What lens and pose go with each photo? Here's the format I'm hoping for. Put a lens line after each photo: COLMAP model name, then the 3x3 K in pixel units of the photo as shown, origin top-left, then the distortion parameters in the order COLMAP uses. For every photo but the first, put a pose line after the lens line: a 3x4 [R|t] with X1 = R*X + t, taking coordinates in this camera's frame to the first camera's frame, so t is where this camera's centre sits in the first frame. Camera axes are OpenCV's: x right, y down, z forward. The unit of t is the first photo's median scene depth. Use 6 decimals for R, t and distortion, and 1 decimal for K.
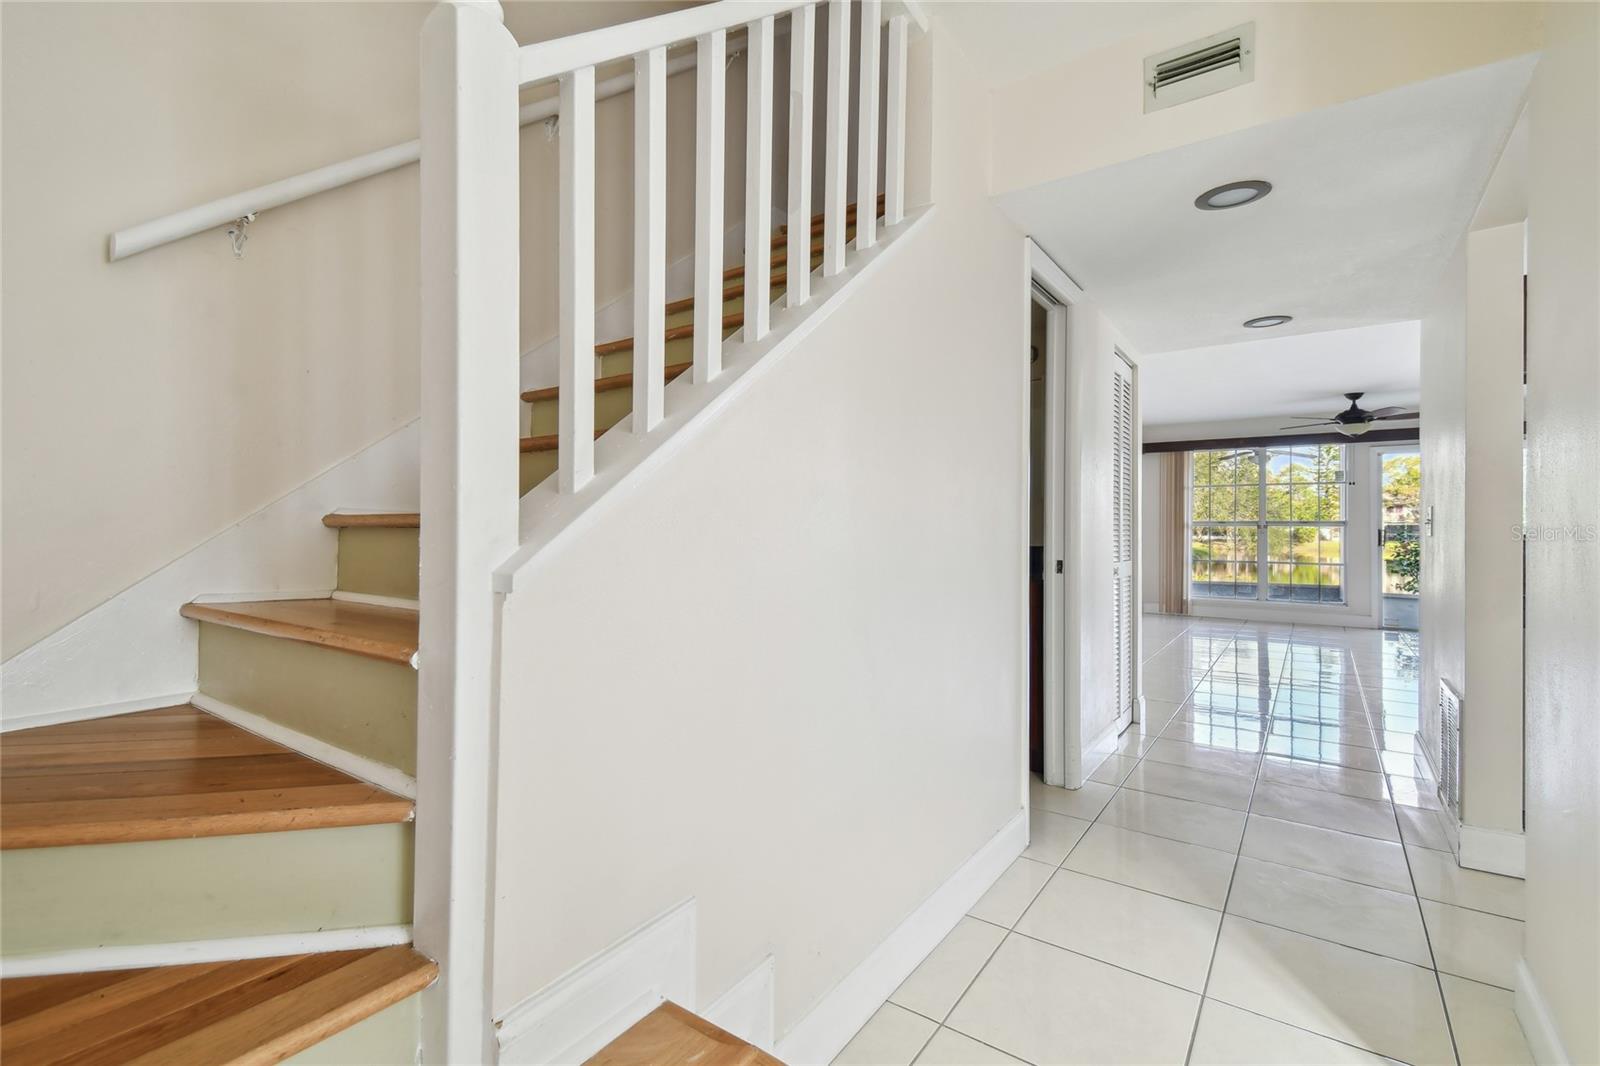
lens RADIAL K [[726.7, 0, 800.4], [0, 726.7, 526.7], [0, 0, 1]] dist [0.048621, -0.013536]
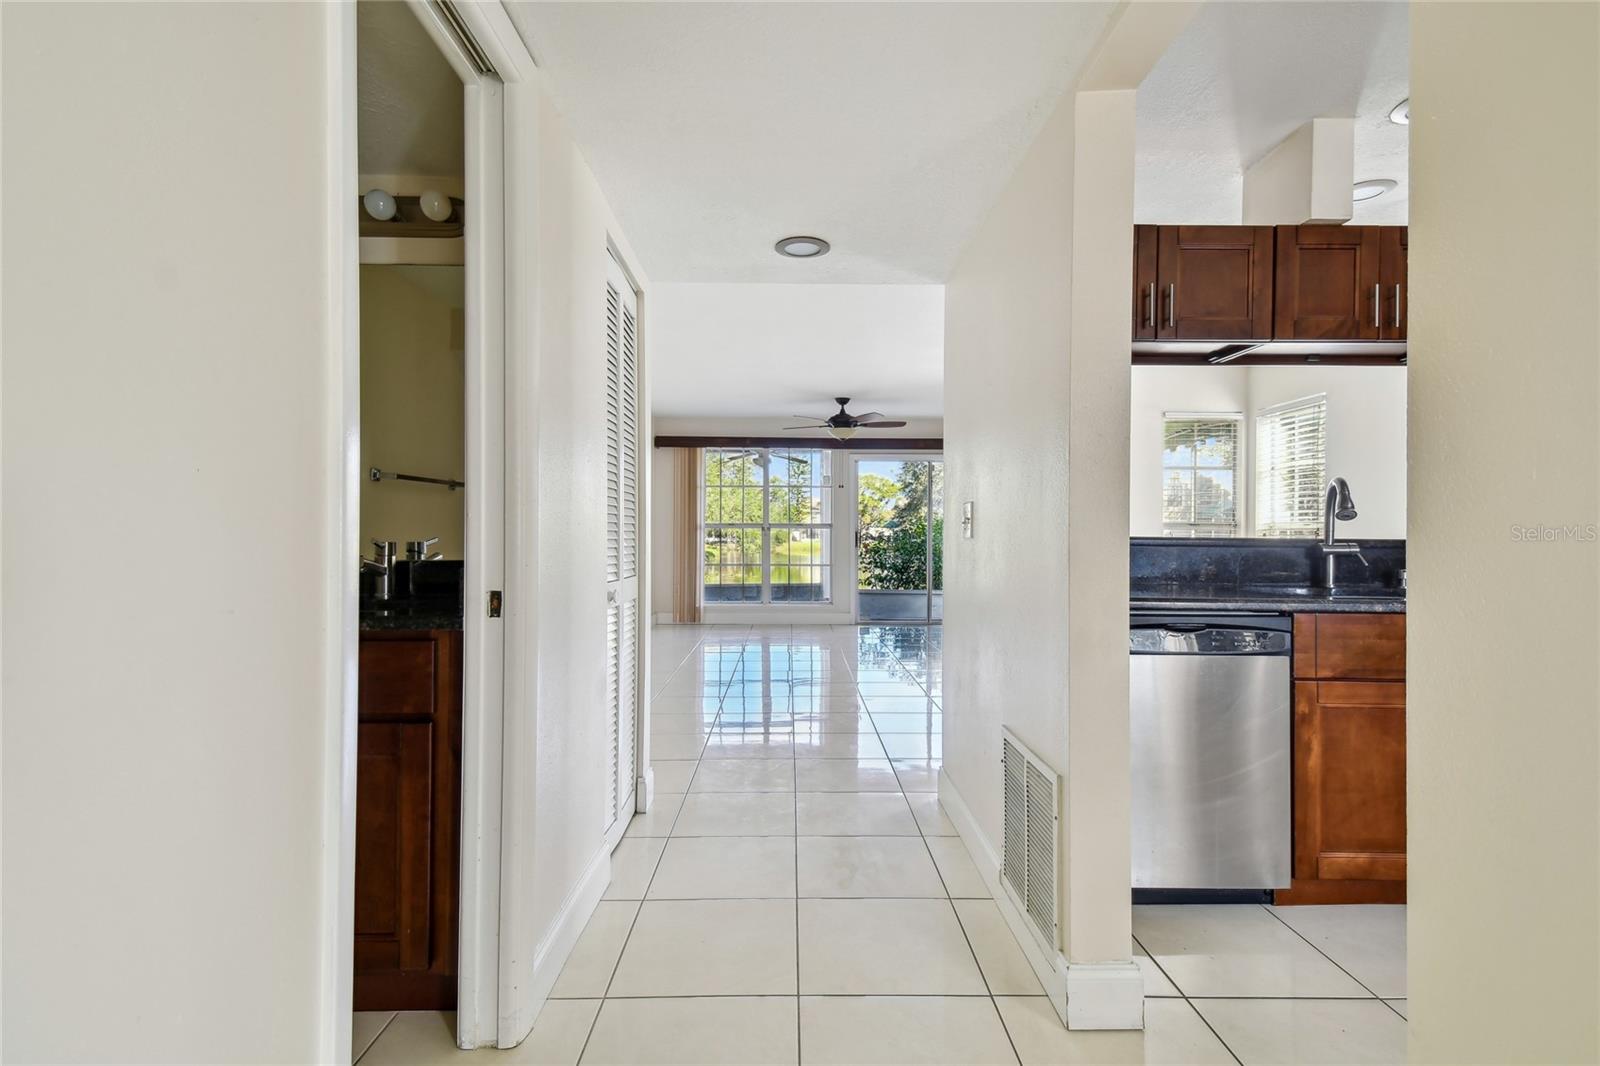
lens RADIAL K [[747.4, 0, 800.8], [0, 747.4, 537.3], [0, 0, 1]] dist [0.037080, -0.000235]
pose [[0.811688, -0.004646, 0.584072, 0.086169], [-0.001321, 0.999951, 0.009791, 0.001384], [-0.584089, -0.008719, 0.811643, 0.176744]]
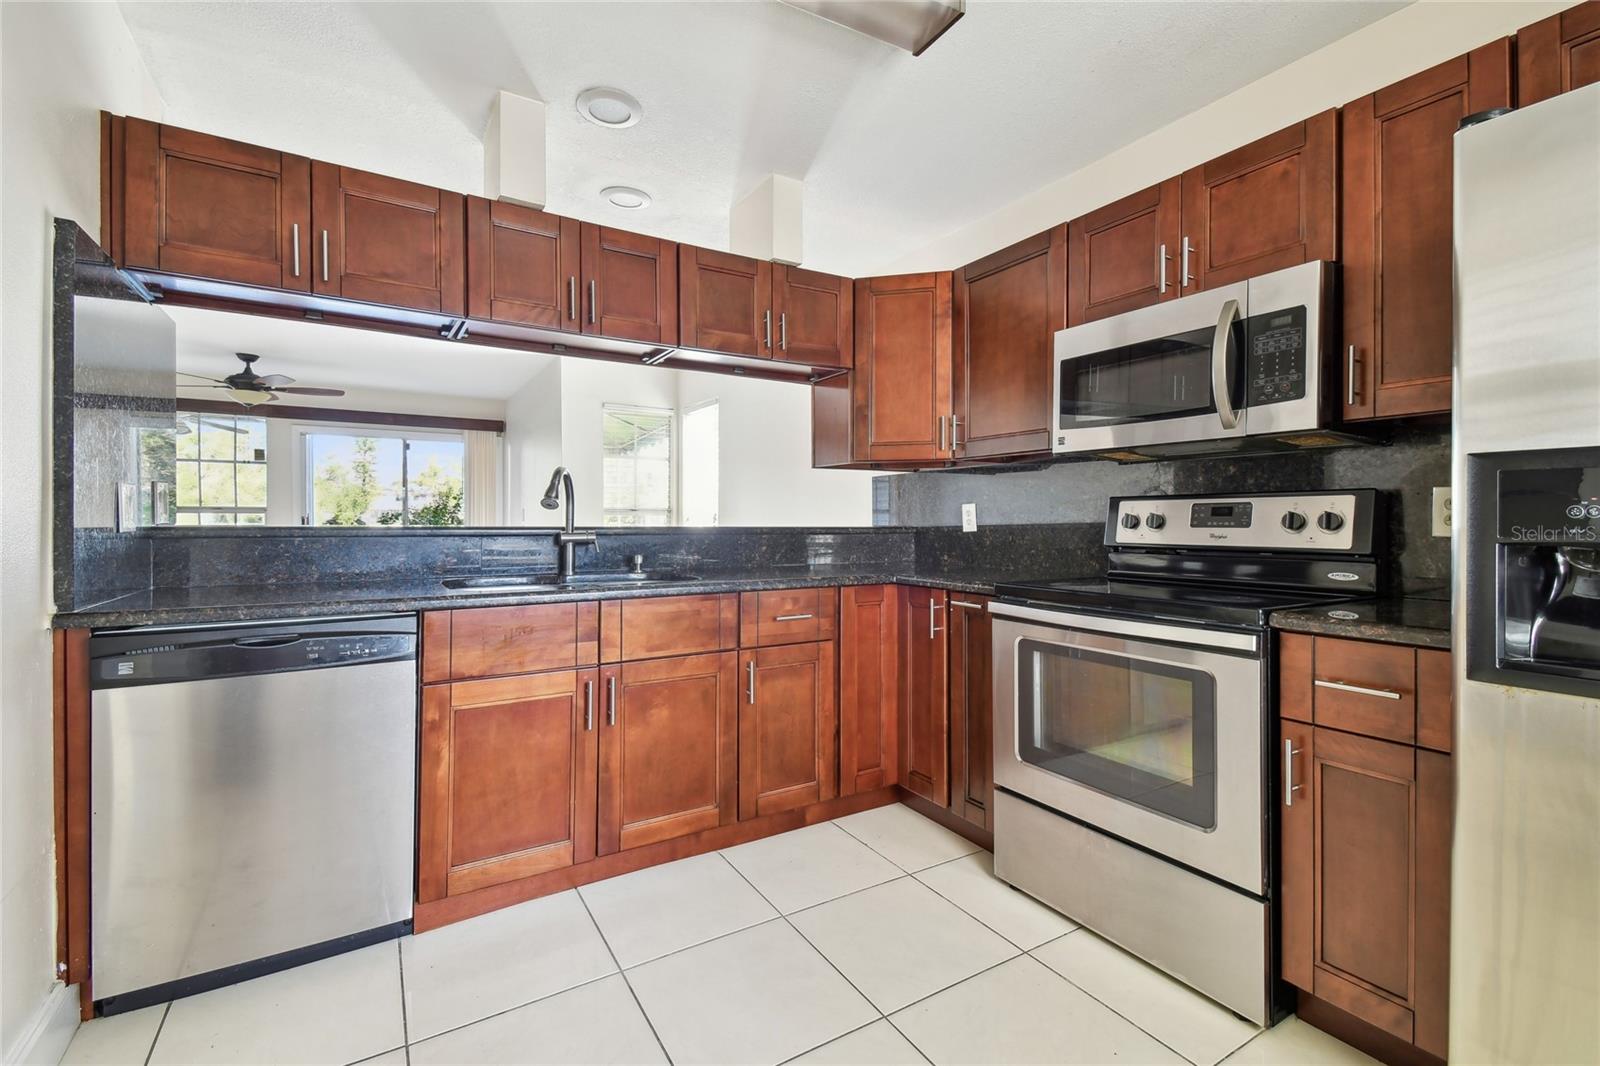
lens RADIAL K [[700.4, 0, 801.0], [0, 700.4, 519.3], [0, 0, 1]] dist [0.045639, -0.025932]
pose [[0.397781, -0.004538, 0.917469, 0.224834], [-0.004525, 0.999966, 0.006908, -0.001049], [-0.917469, -0.006899, 0.397746, 0.091087]]
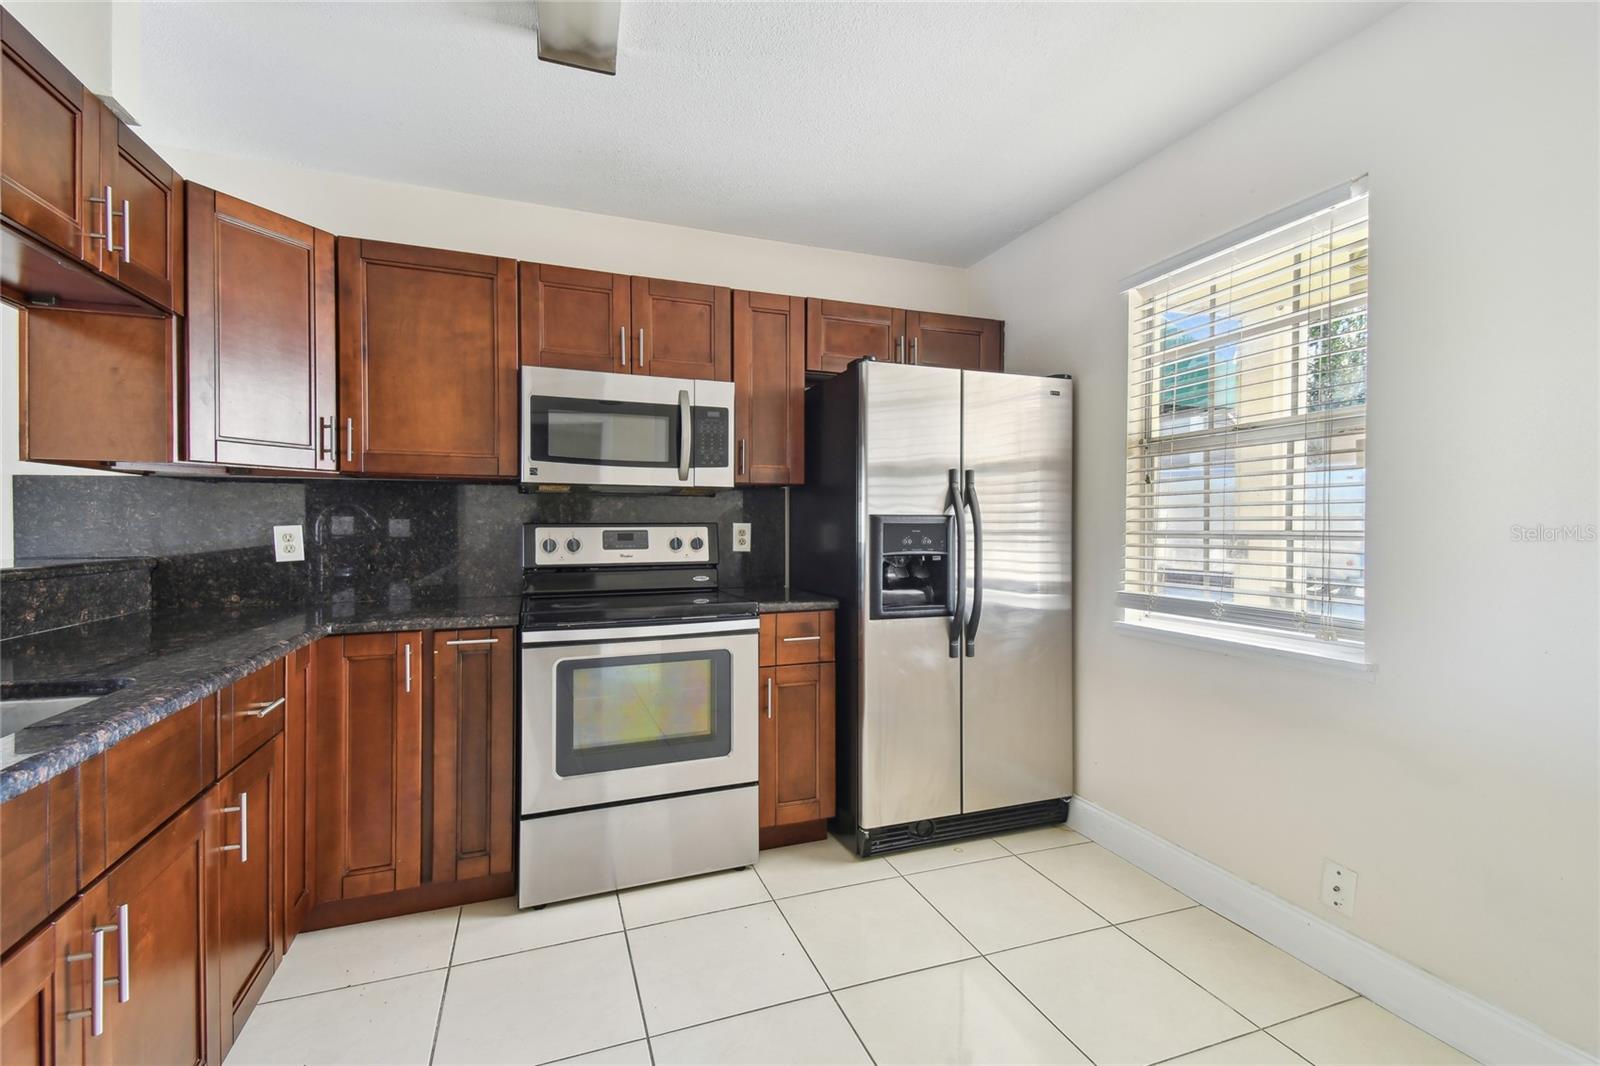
lens RADIAL K [[699.5, 0, 801.0], [0, 699.5, 530.0], [0, 0, 1]] dist [0.045433, -0.025551]
pose [[-0.825465, -0.007584, 0.564402, 0.264325], [-0.007051, 0.999970, 0.003125, -0.008018], [-0.564409, -0.001400, -0.825494, 0.291145]]
